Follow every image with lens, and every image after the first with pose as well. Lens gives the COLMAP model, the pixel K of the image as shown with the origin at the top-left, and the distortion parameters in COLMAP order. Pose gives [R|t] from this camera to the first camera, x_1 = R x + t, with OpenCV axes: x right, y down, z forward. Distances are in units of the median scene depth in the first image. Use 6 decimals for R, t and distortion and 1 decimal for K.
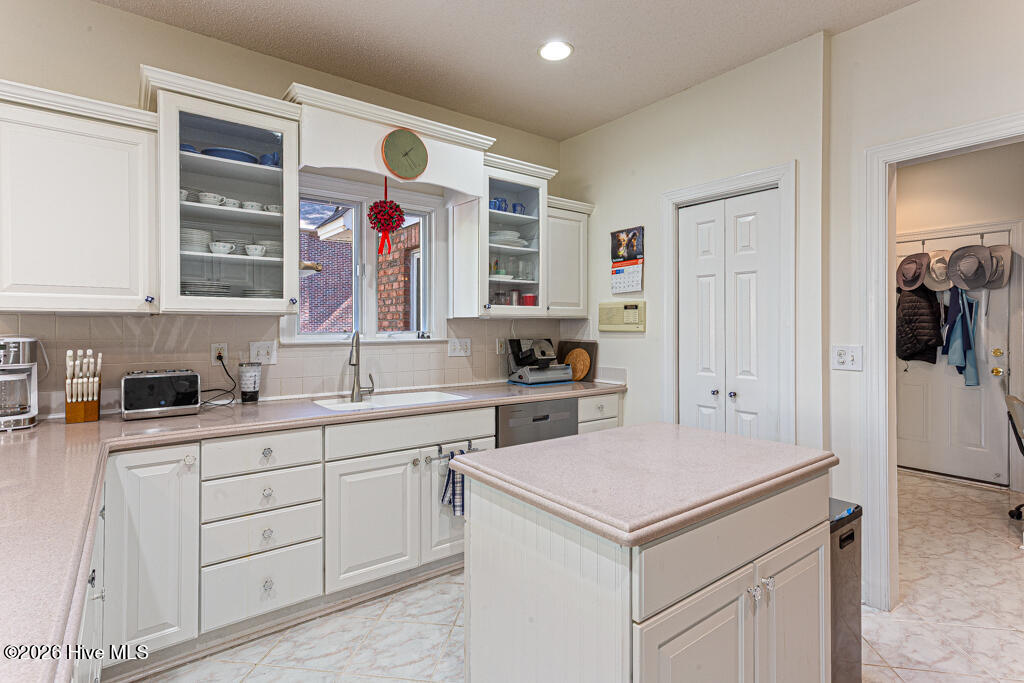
lens RADIAL K [[493.0, 0, 484.2], [0, 493.0, 327.6], [0, 0, 1]] dist [0.006603, 0.001033]
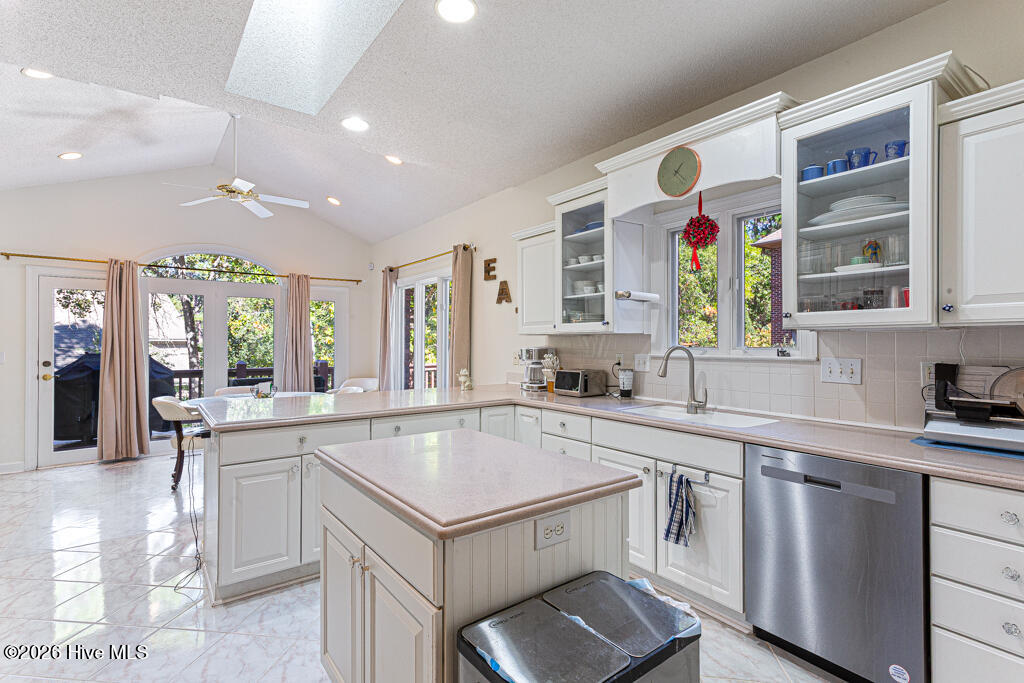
lens RADIAL K [[496.5, 0, 534.0], [0, 496.5, 340.4], [0, 0, 1]] dist [0.002048, 0.000695]
pose [[0.045402, -0.004021, -0.998961, 0.691067], [-0.002191, 0.999989, -0.004125, -0.000739], [0.998966, 0.002376, 0.045393, 0.538512]]
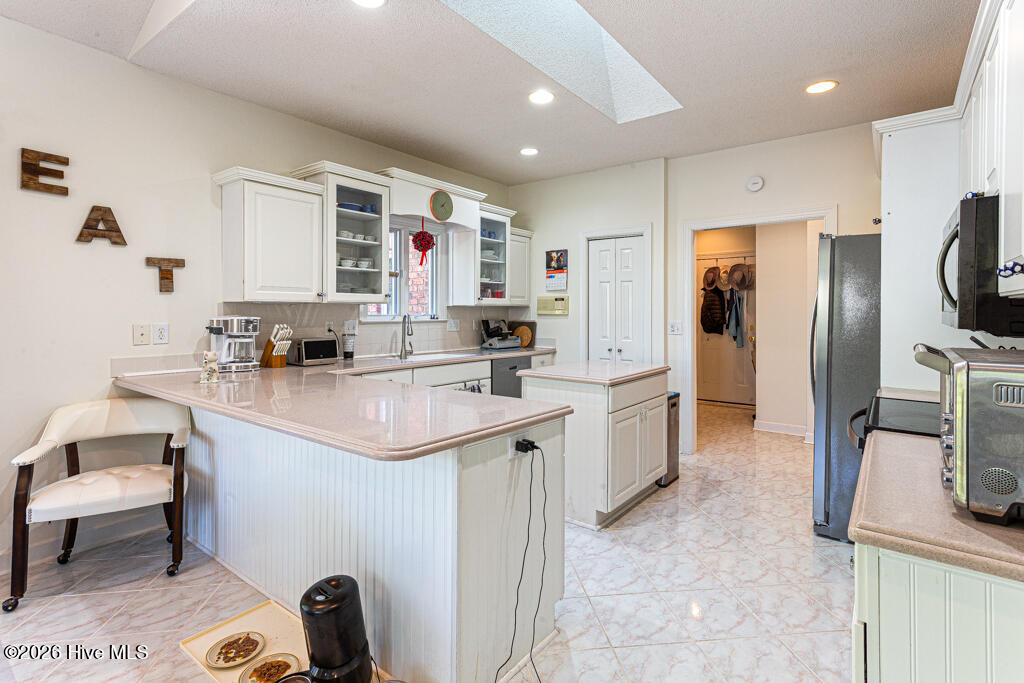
lens RADIAL K [[501.8, 0, 490.3], [0, 501.8, 310.8], [0, 0, 1]] dist [0.000292, 0.000279]
pose [[0.963212, 0.003348, 0.268723, -0.369716], [-0.002194, 0.999987, -0.004595, 0.003330], [-0.268735, 0.003836, 0.963207, -0.525799]]
